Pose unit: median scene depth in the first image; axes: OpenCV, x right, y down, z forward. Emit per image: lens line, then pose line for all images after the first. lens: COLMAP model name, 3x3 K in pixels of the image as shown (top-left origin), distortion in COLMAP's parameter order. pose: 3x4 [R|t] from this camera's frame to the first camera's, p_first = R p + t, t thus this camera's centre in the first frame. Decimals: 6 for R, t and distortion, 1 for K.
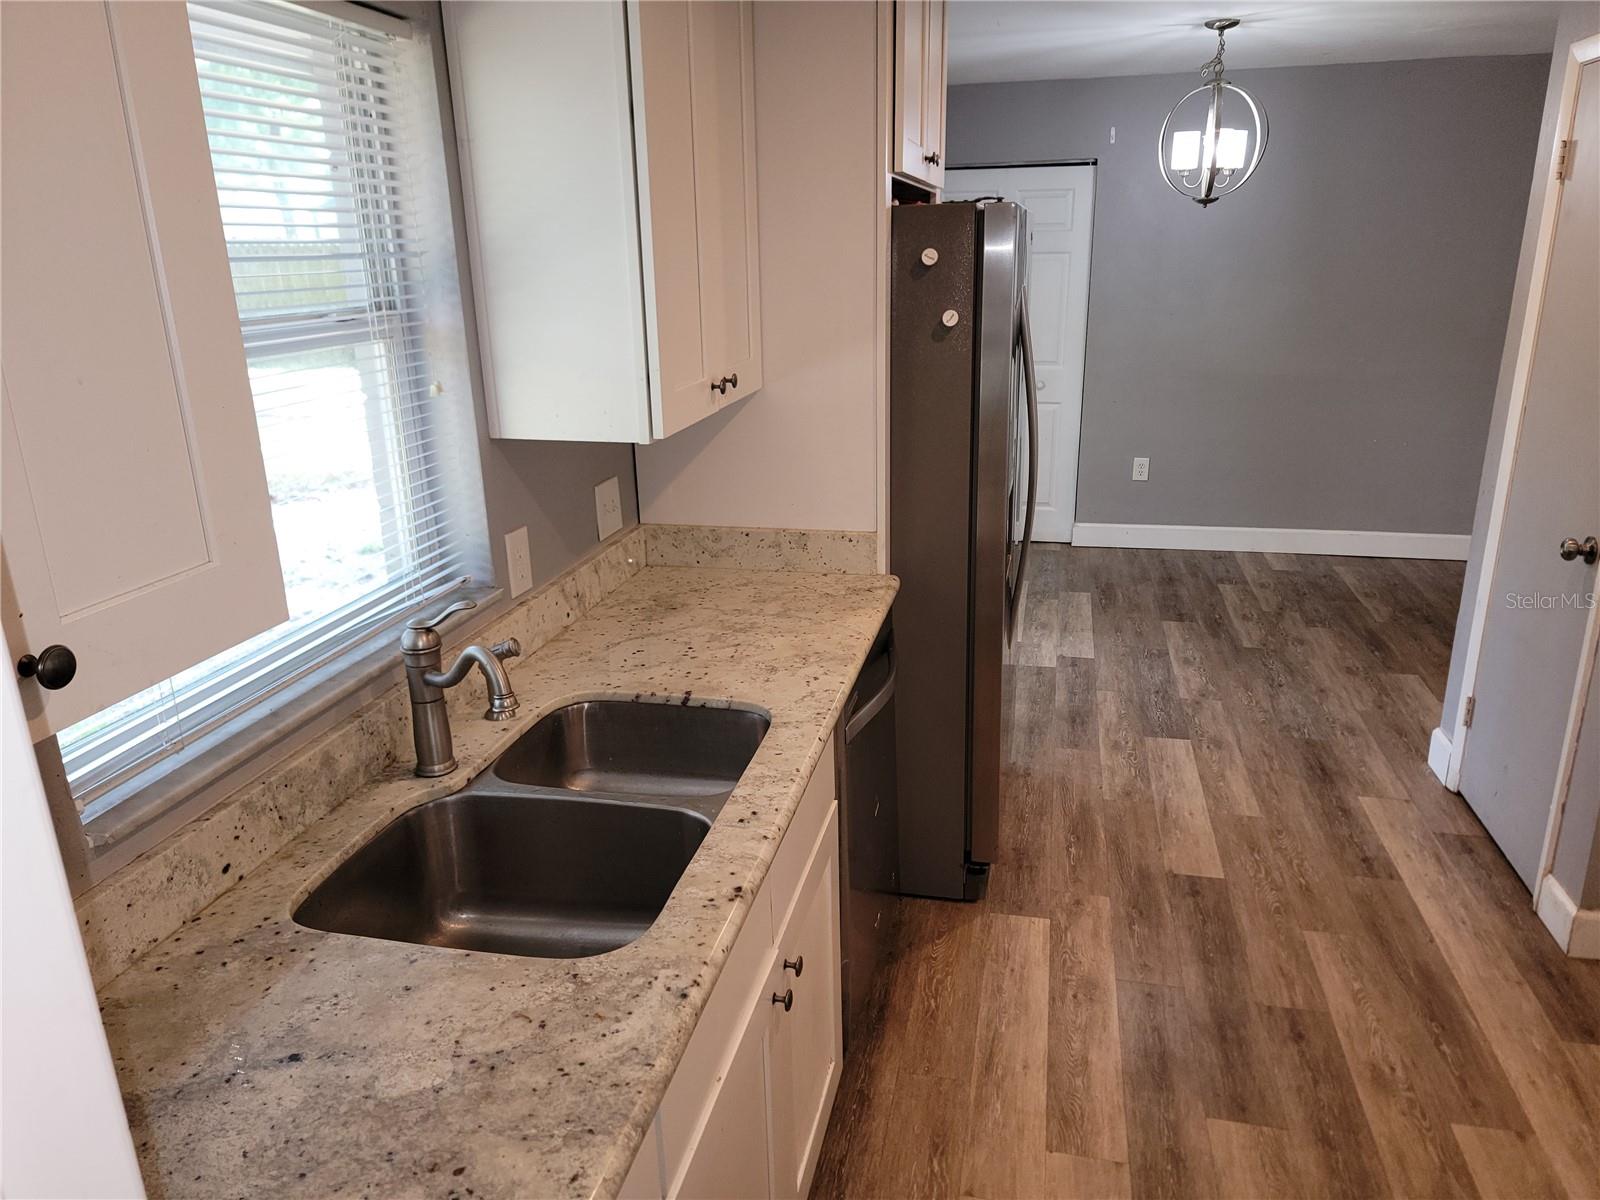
lens RADIAL K [[1123.2, 0, 790.4], [0, 1123.2, 585.9], [0, 0, 1]] dist [0.089054, -0.071033]
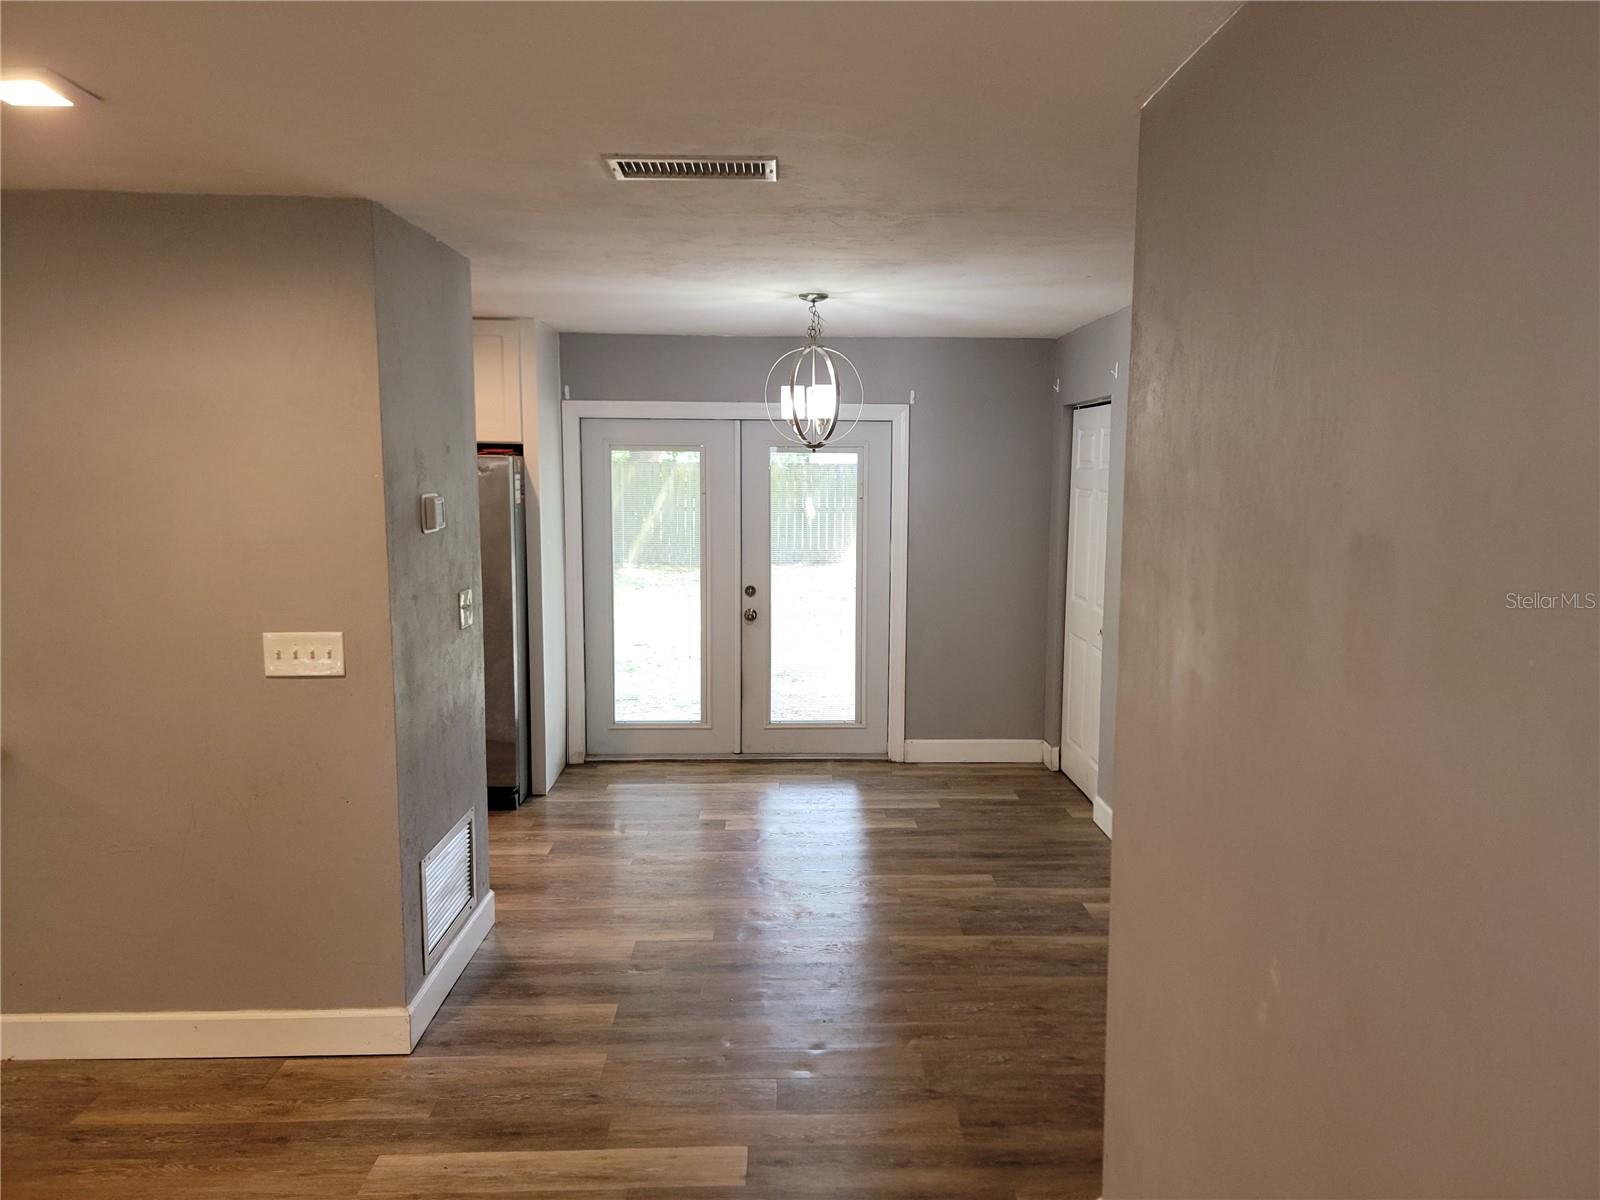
lens RADIAL K [[1123.2, 0, 822.6], [0, 1123.2, 592.0], [0, 0, 1]] dist [0.089054, -0.071033]
pose [[0.243181, 0.134463, -0.960616, 1.146356], [-0.297308, 0.953010, 0.058135, -0.217554], [0.923294, 0.271462, 0.271731, 0.610537]]
